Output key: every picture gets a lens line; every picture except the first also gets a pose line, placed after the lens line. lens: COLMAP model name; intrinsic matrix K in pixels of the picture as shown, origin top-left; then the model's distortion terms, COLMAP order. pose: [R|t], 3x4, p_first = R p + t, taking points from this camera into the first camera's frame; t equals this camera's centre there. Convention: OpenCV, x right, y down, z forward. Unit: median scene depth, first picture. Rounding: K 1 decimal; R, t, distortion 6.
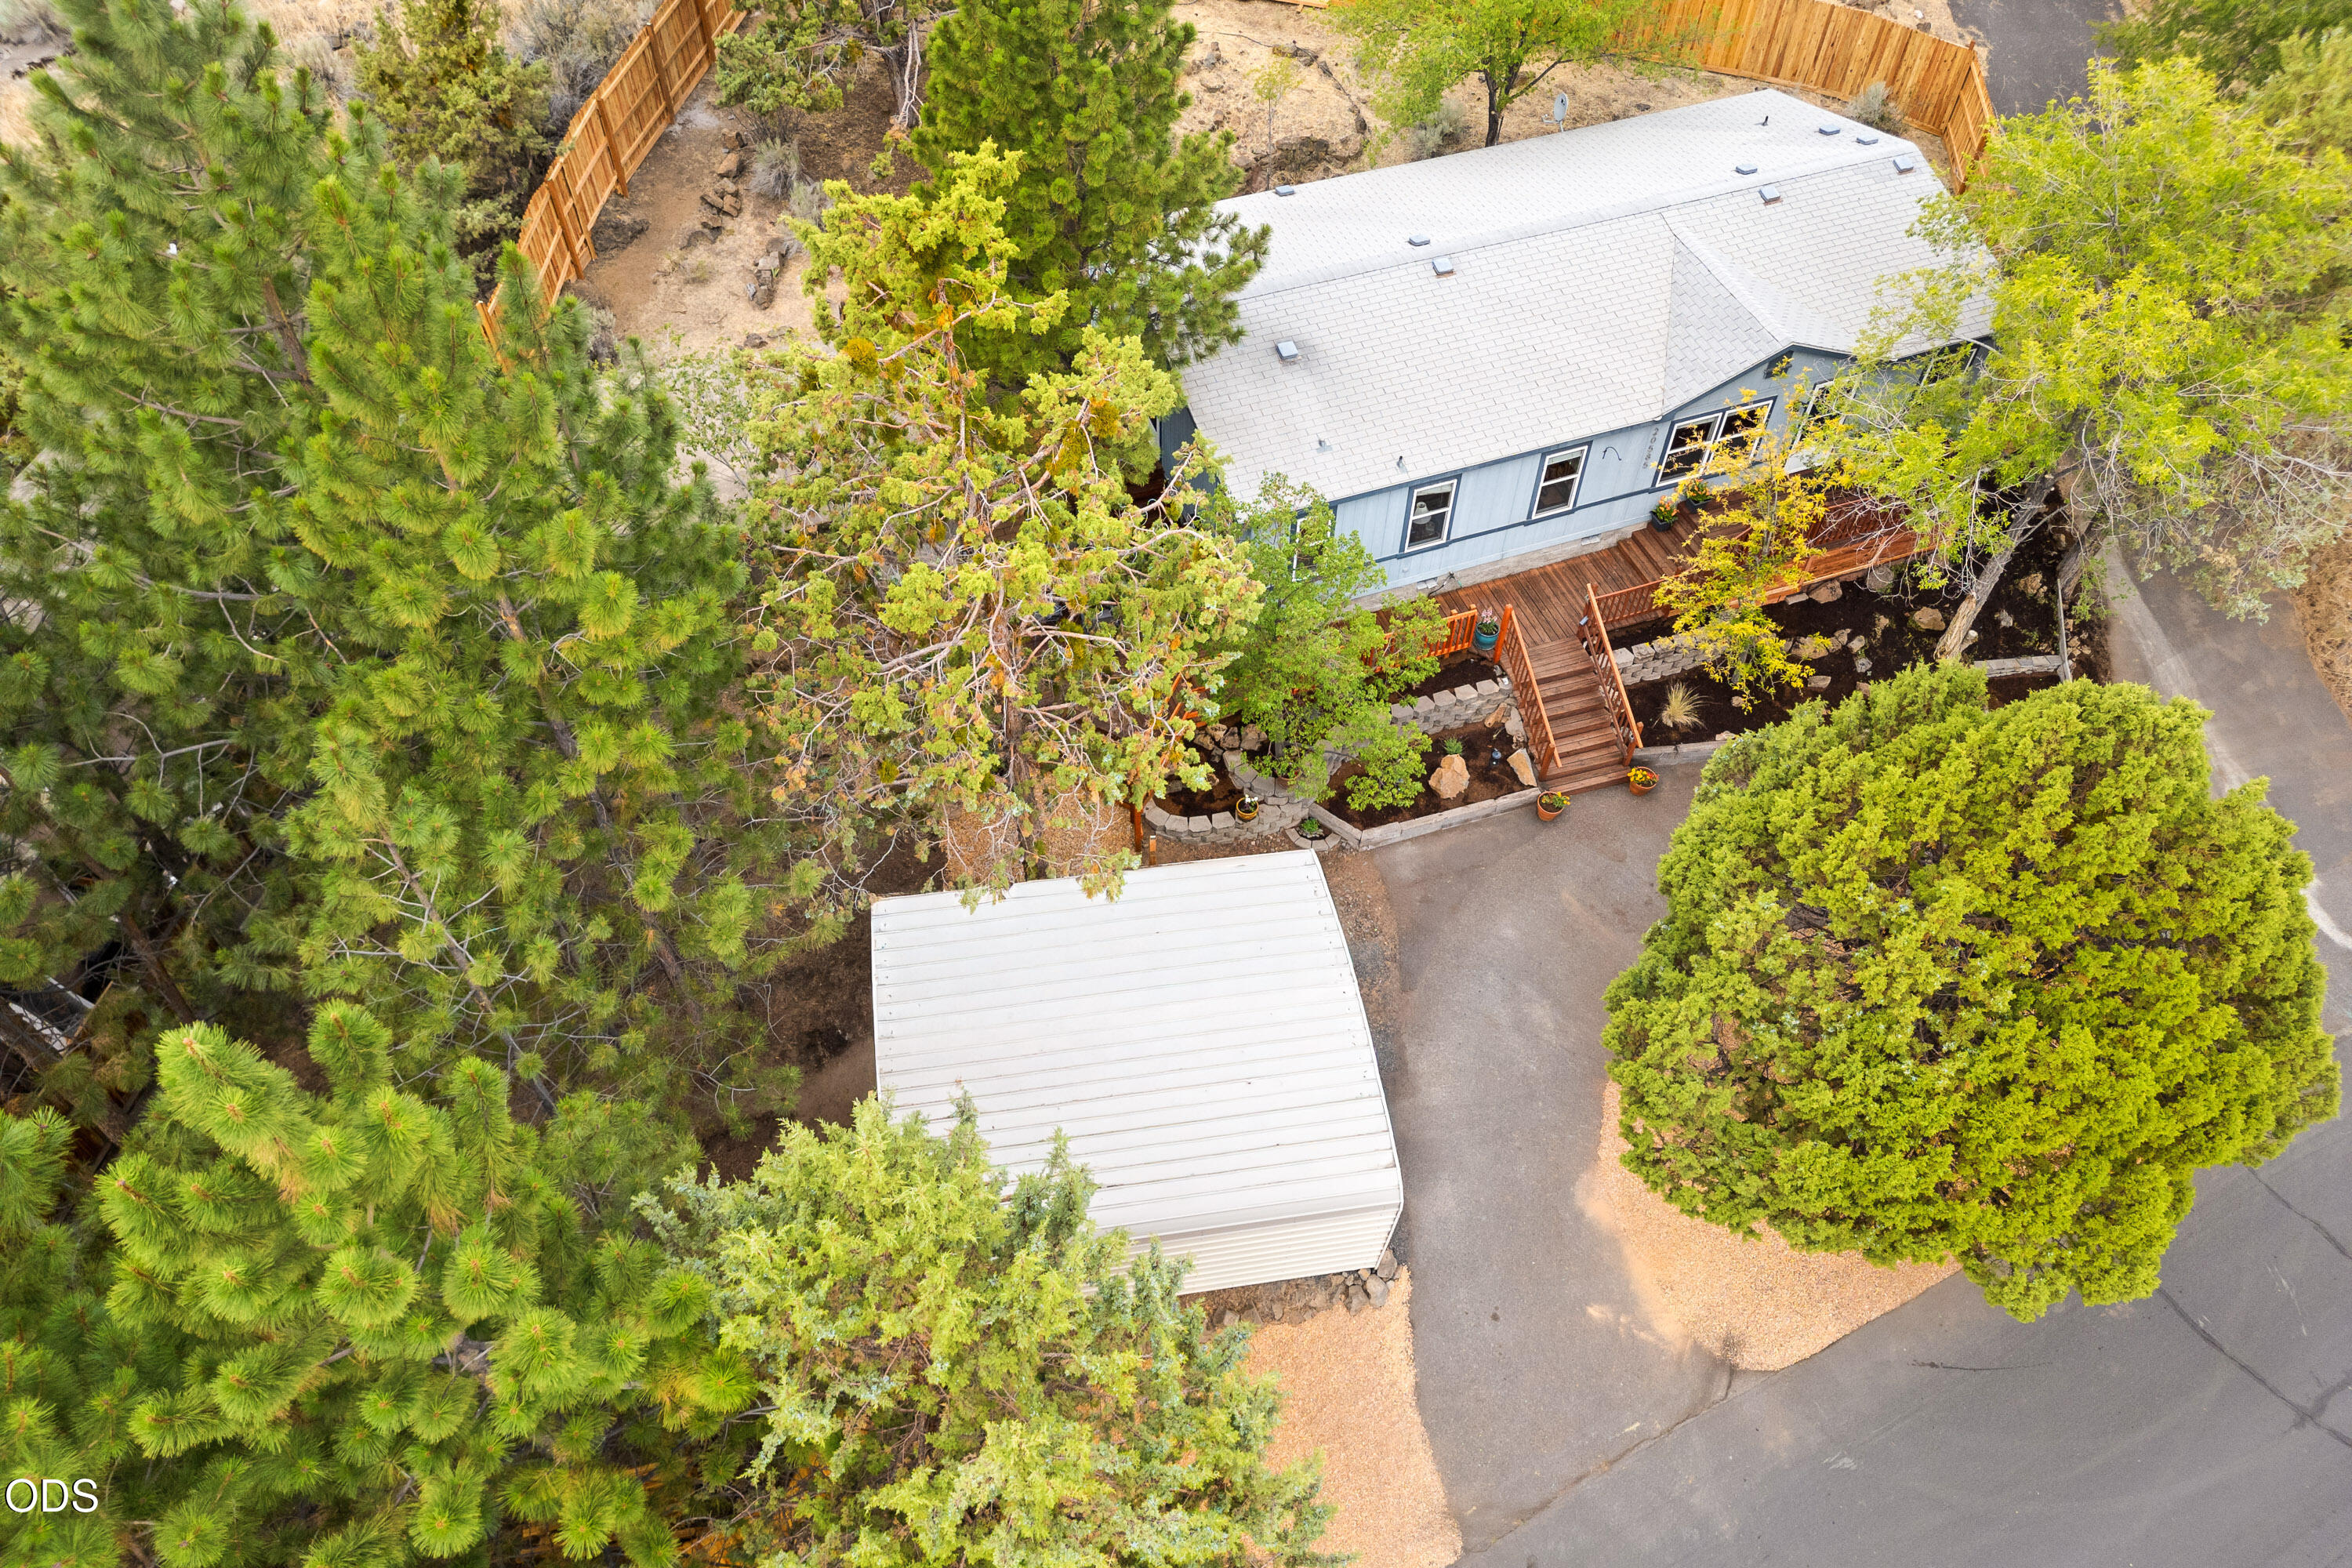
lens RADIAL K [[1612.8, 0, 1176.0], [0, 1612.8, 784.0], [0, 0, 1]] dist [0.007161, 0.000824]
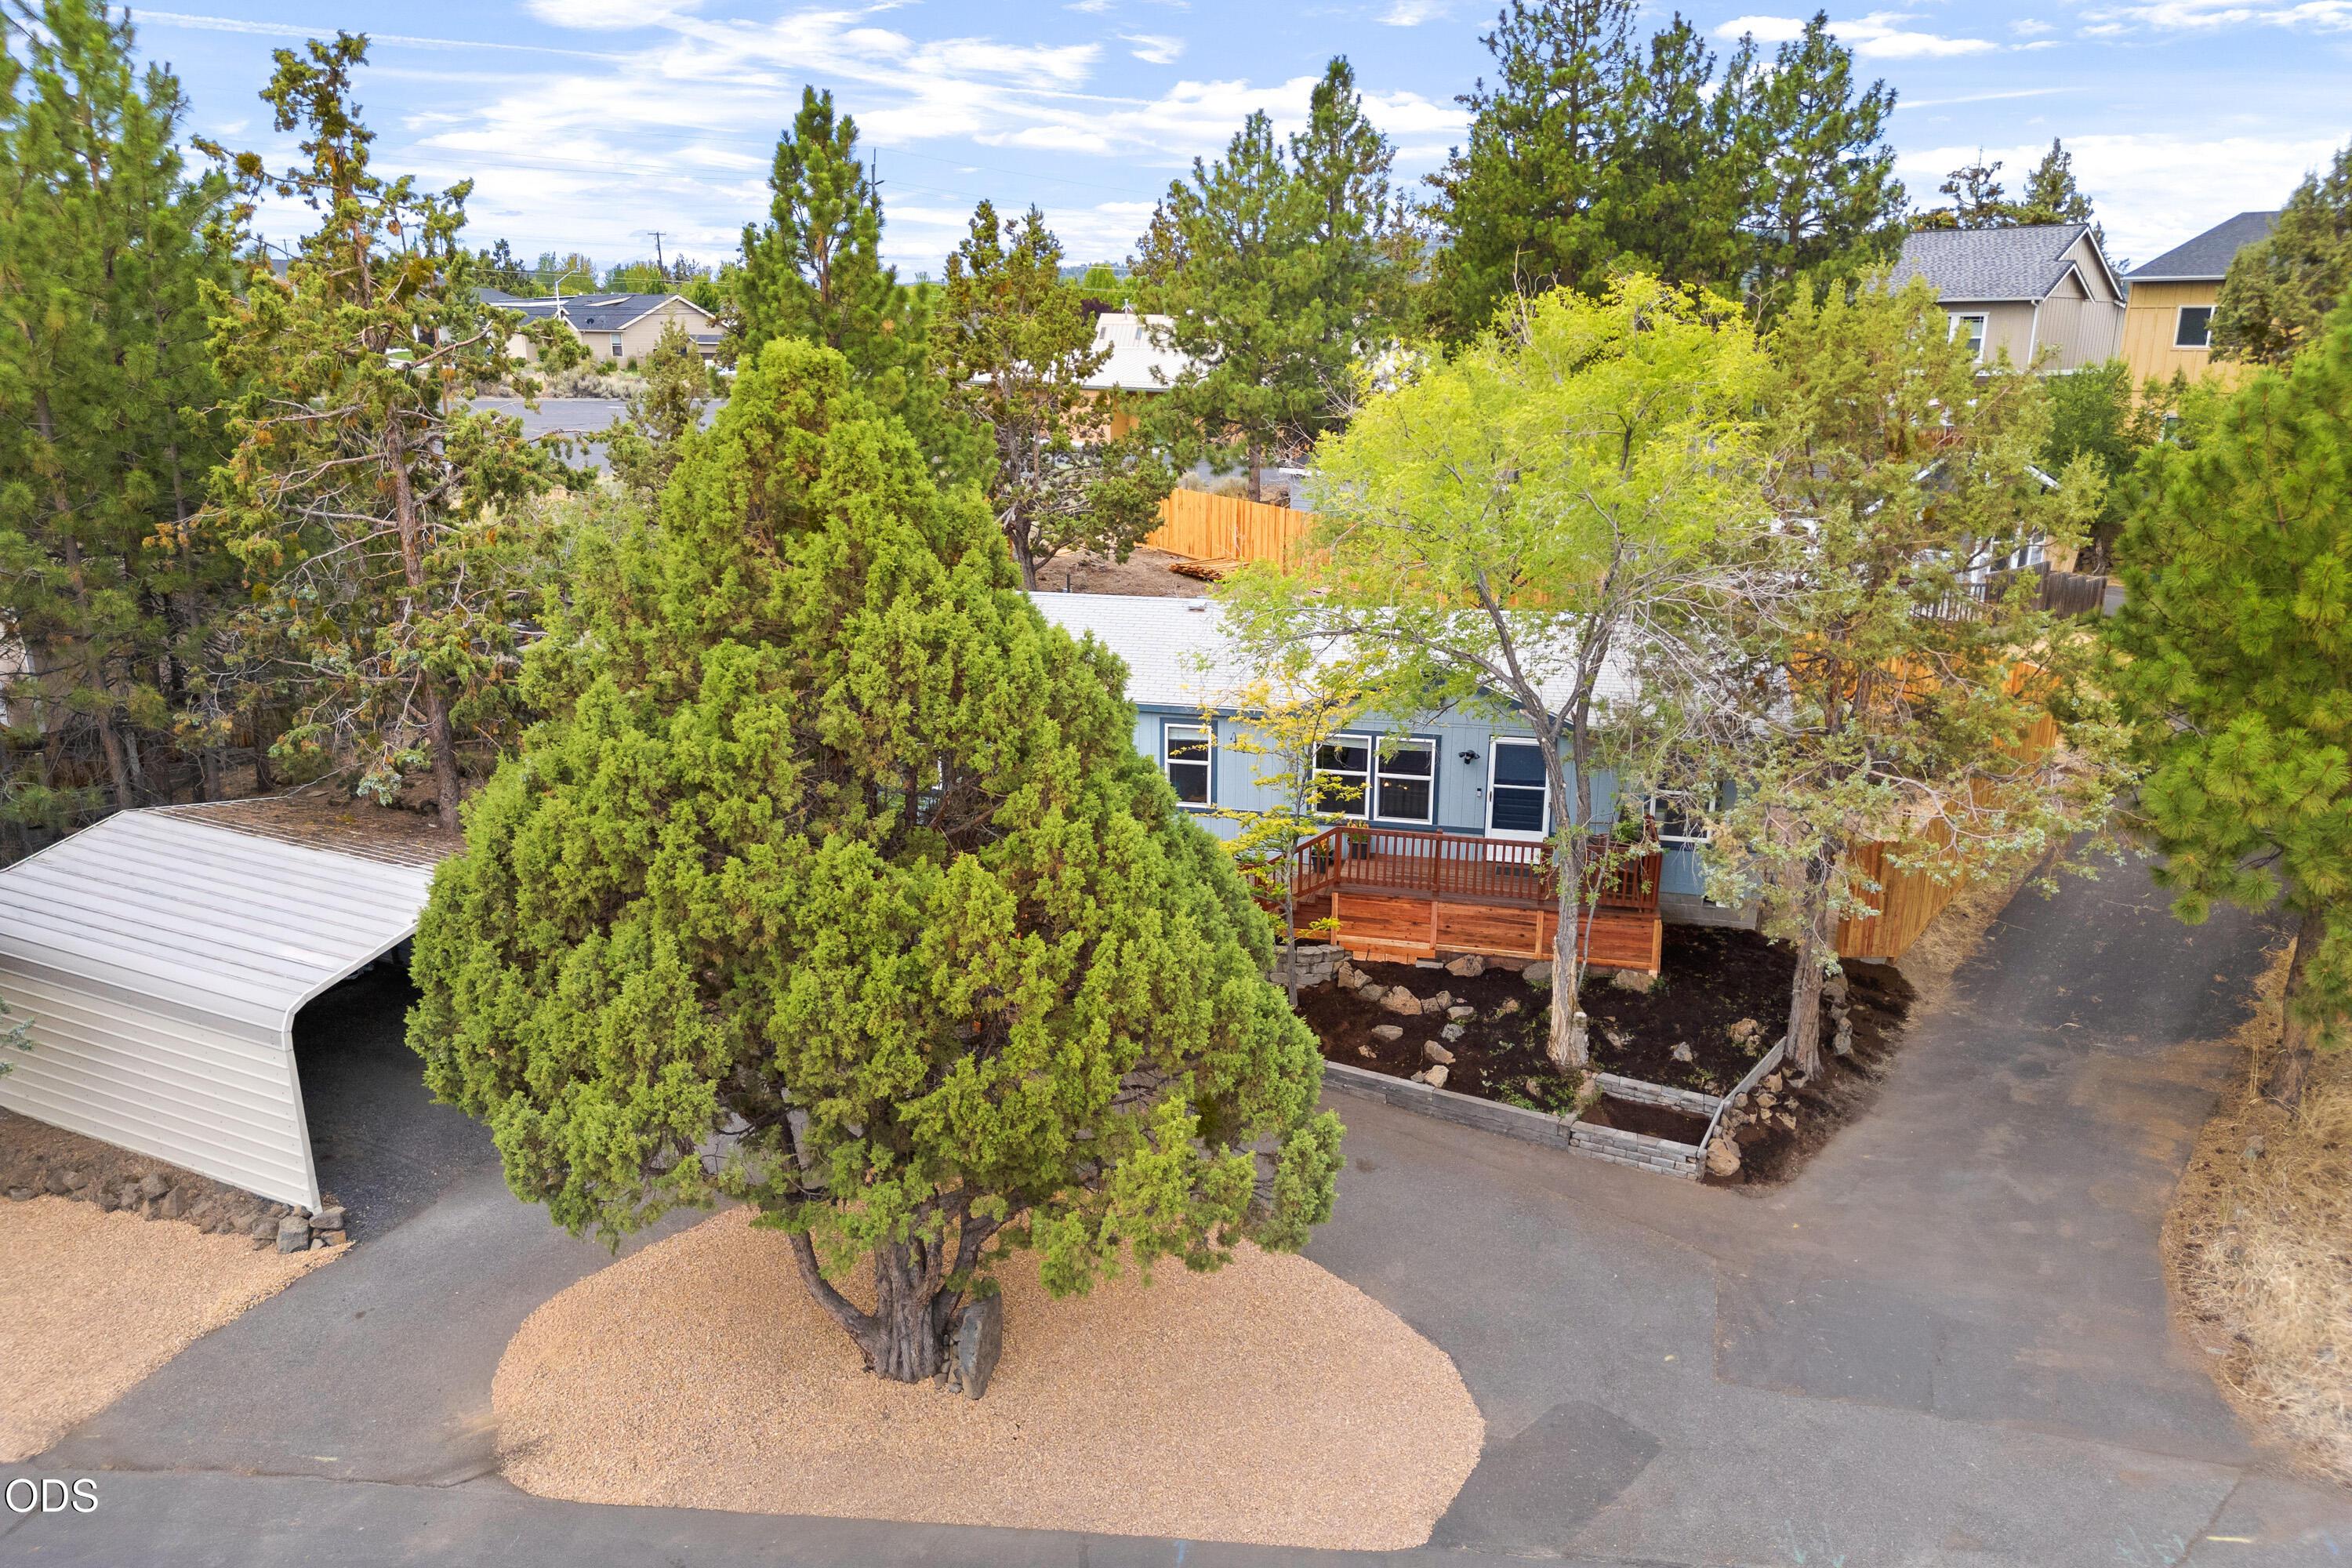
lens RADIAL K [[1612.8, 0, 1176.0], [0, 1612.8, 784.0], [0, 0, 1]] dist [0.007161, 0.000824]
pose [[0.833909, 0.149500, -0.531267, 0.917154], [-0.431425, 0.776910, -0.458567, 0.321872], [0.344191, 0.611605, 0.712370, 0.412606]]
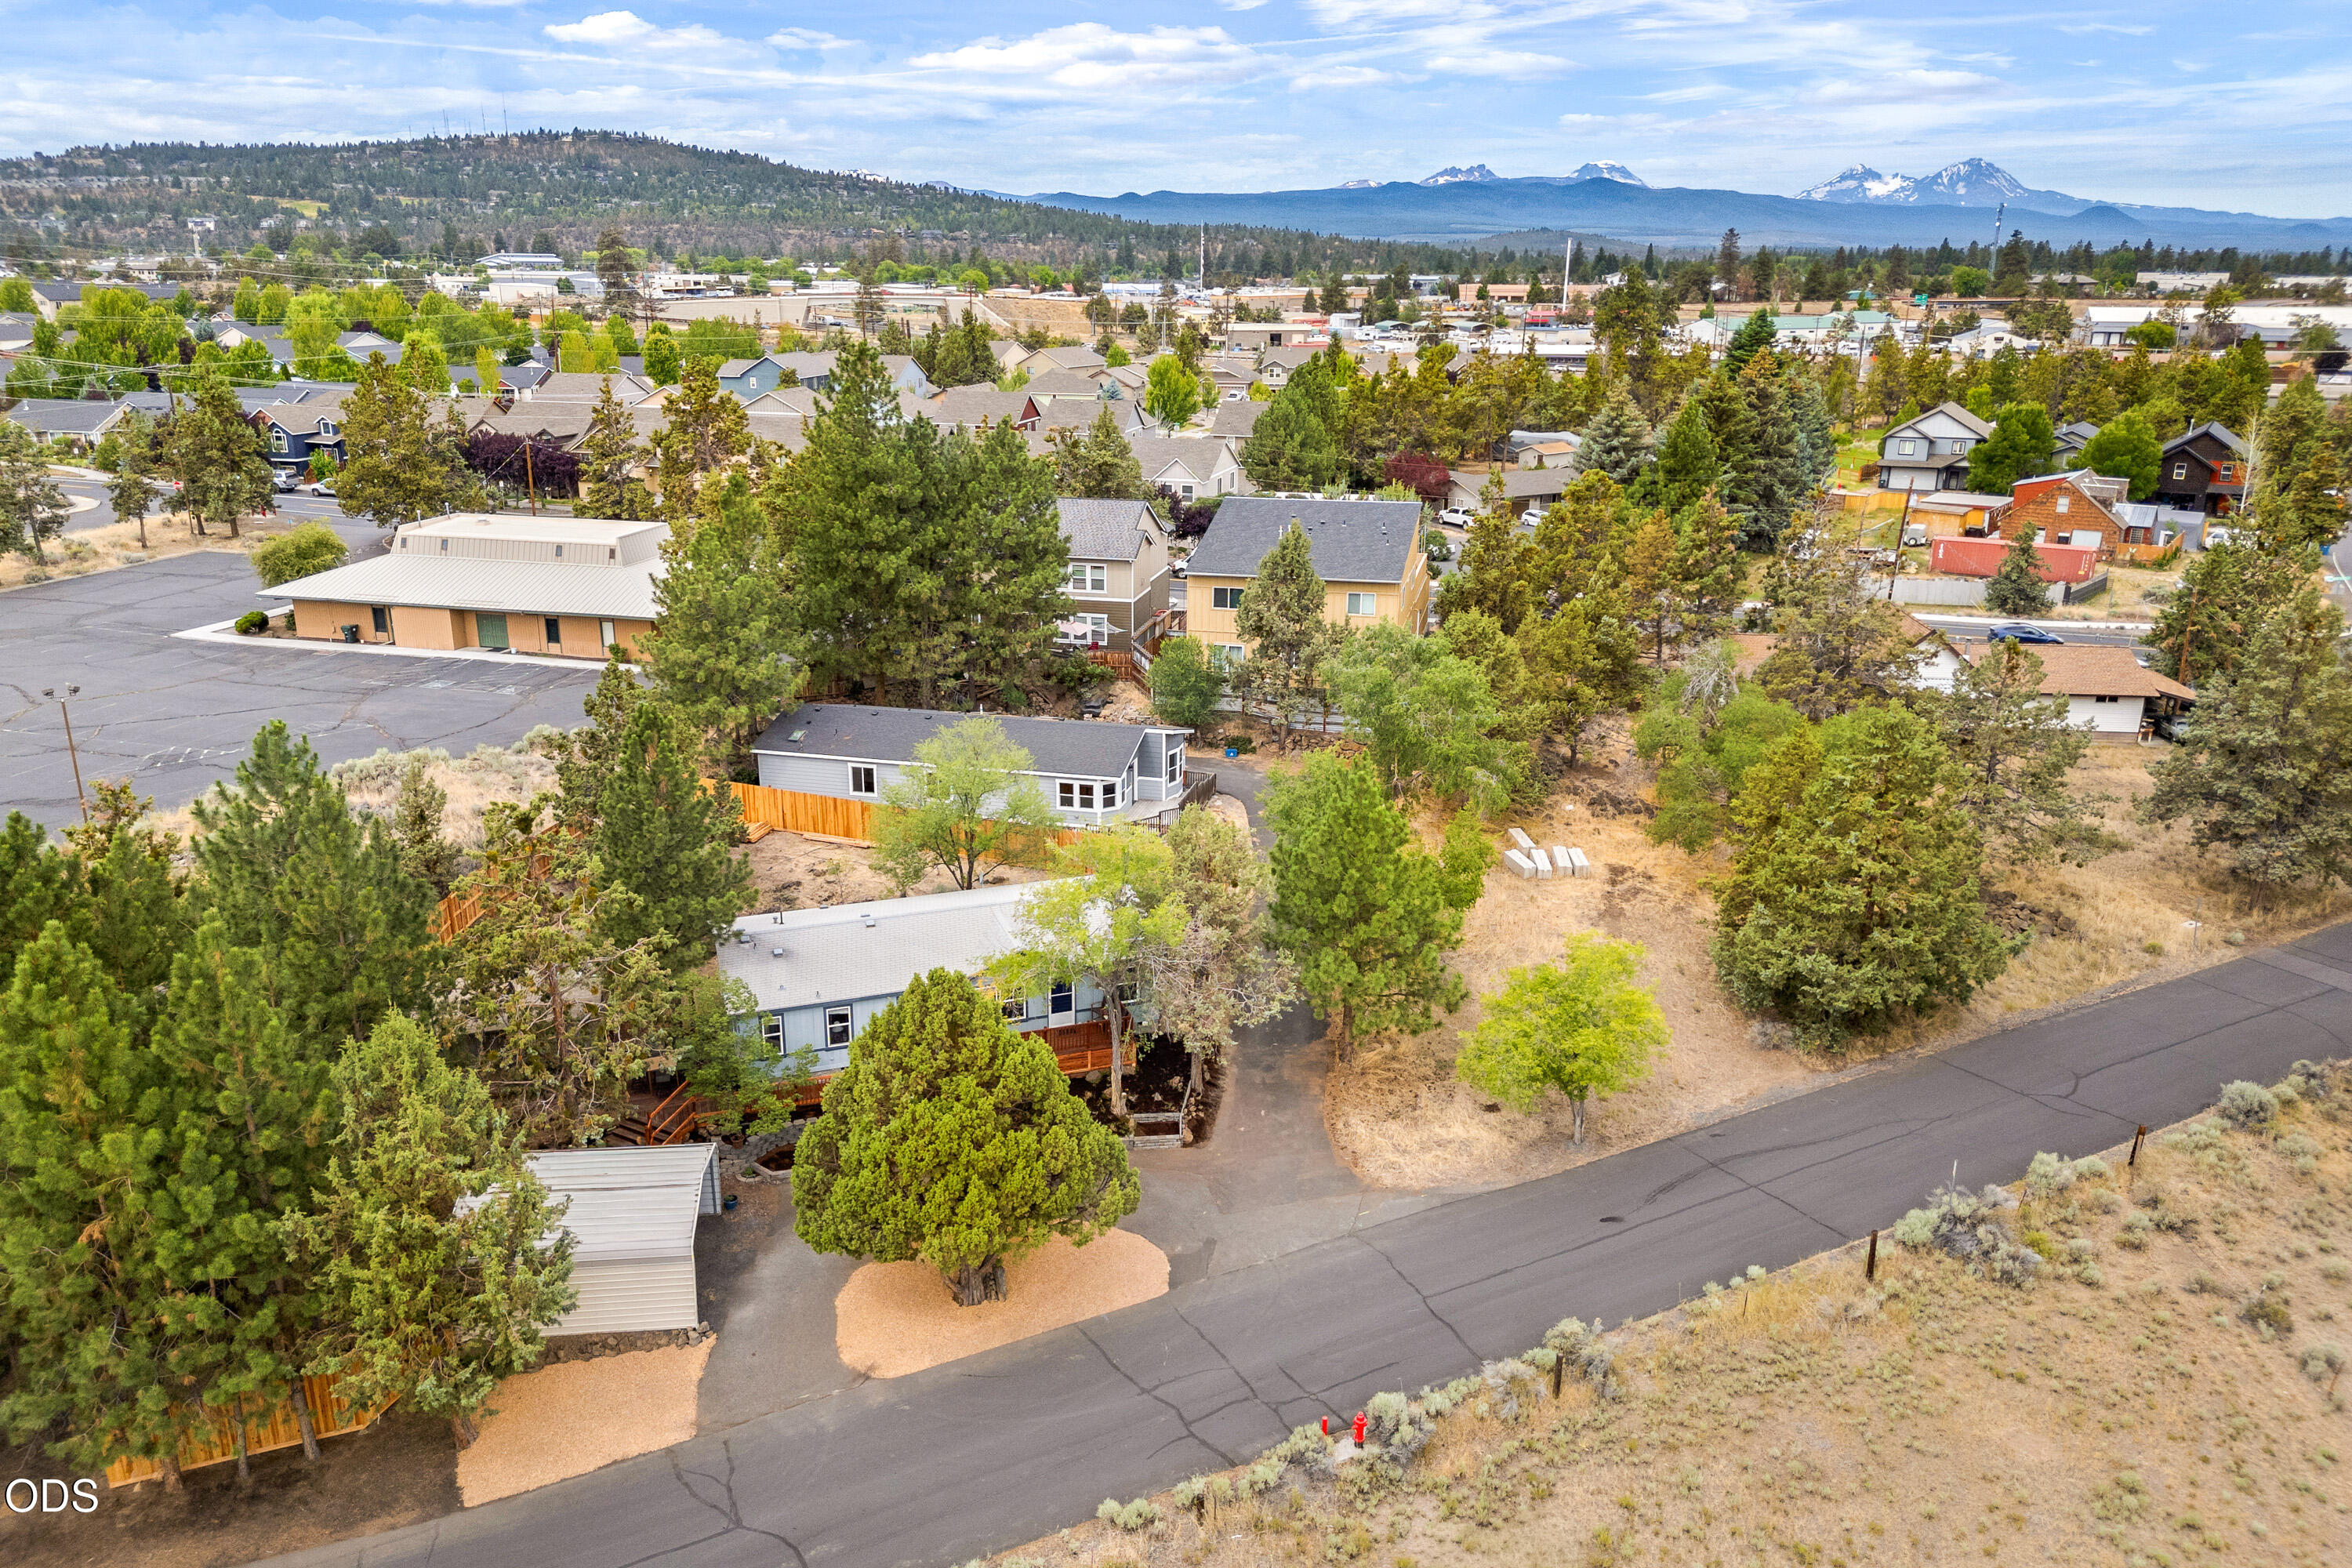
lens RADIAL K [[1612.8, 0, 1176.0], [0, 1612.8, 784.0], [0, 0, 1]] dist [0.007161, 0.000824]
pose [[0.999753, 0.020636, 0.008220, 0.675327], [-0.012790, 0.837331, -0.546546, 0.811260], [-0.018161, 0.546306, 0.837389, -1.005935]]
